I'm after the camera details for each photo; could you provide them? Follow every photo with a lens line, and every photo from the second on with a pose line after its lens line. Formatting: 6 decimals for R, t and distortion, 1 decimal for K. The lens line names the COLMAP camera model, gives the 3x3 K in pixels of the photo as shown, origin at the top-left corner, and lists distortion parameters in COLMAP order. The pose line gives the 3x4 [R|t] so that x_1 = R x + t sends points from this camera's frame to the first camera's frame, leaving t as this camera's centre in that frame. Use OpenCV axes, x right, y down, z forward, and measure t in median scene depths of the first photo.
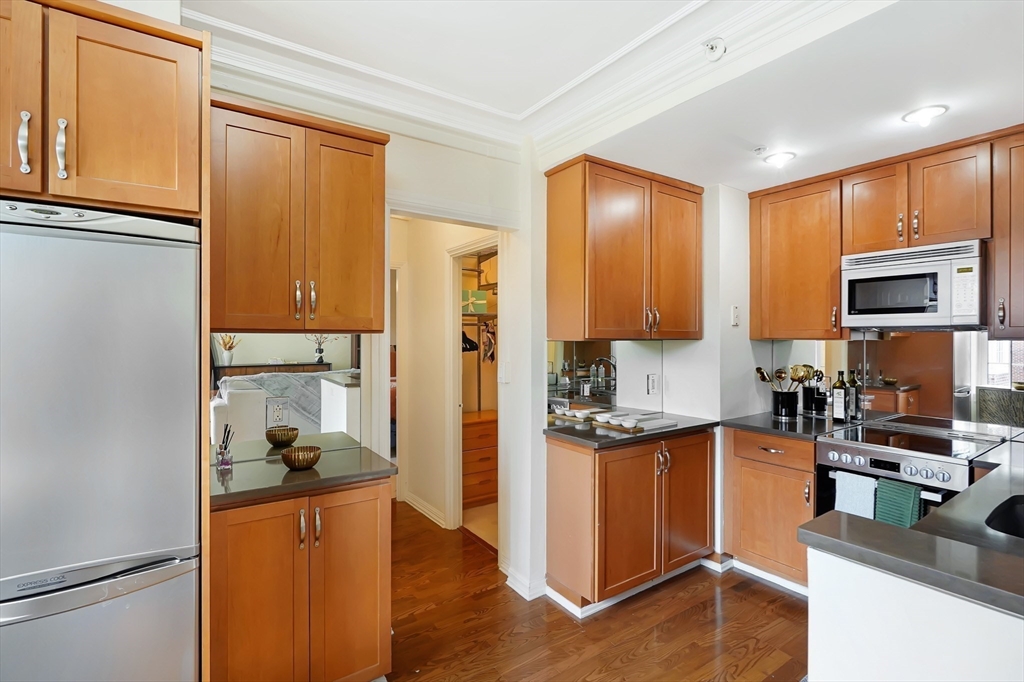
lens RADIAL K [[480.4, 0, 516.0], [0, 480.4, 332.5], [0, 0, 1]] dist [-0.001050, -0.000055]
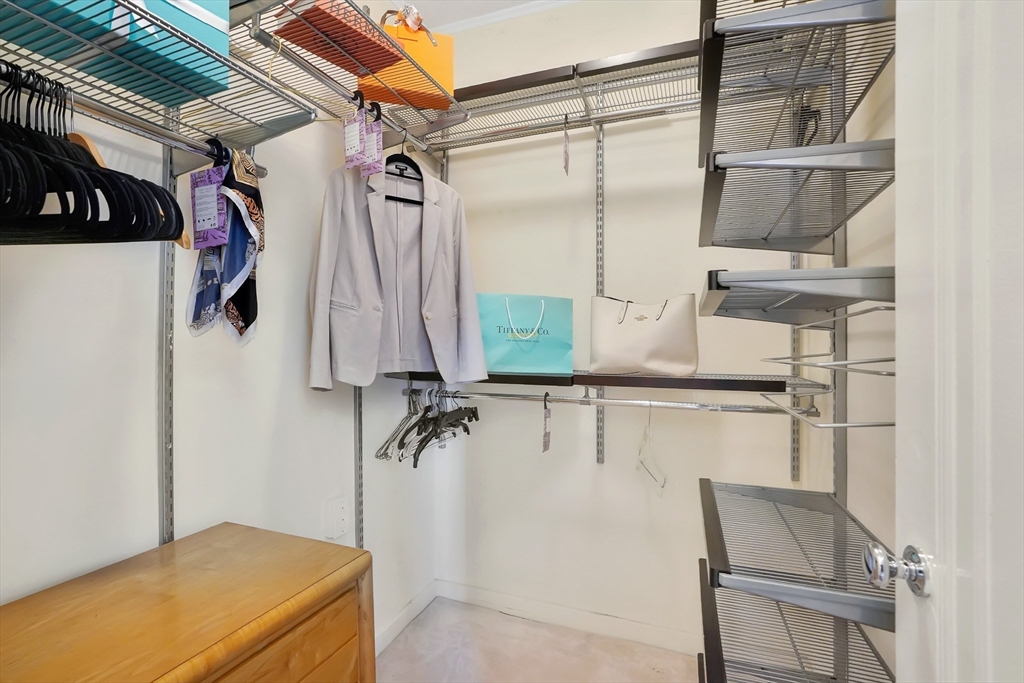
lens RADIAL K [[480.4, 0, 516.0], [0, 480.4, 333.0], [0, 0, 1]] dist [-0.001050, -0.000055]
pose [[0.829968, 0.003606, 0.557800, -0.115065], [-0.004646, 0.999989, 0.000448, 0.104769], [-0.557792, -0.002964, 0.829975, 1.229955]]
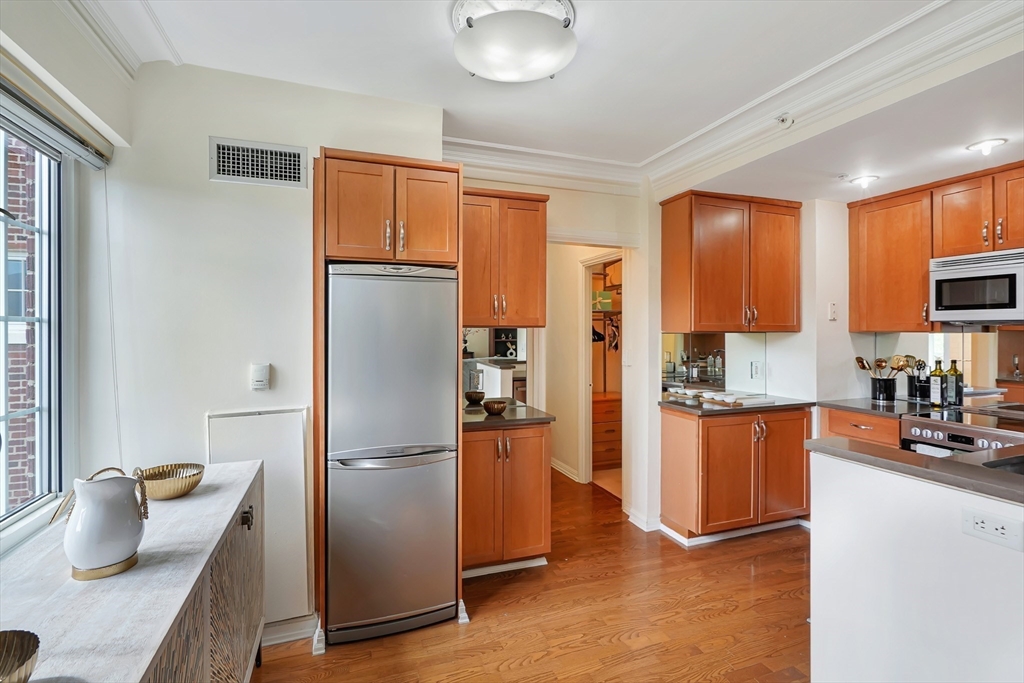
lens RADIAL K [[480.4, 0, 516.0], [0, 480.4, 333.0], [0, 0, 1]] dist [-0.001050, -0.000055]
pose [[0.969337, 0.000975, -0.245735, 0.003121], [0.002929, 0.999875, 0.015521, -0.003895], [0.245719, -0.015765, 0.969213, -0.344324]]
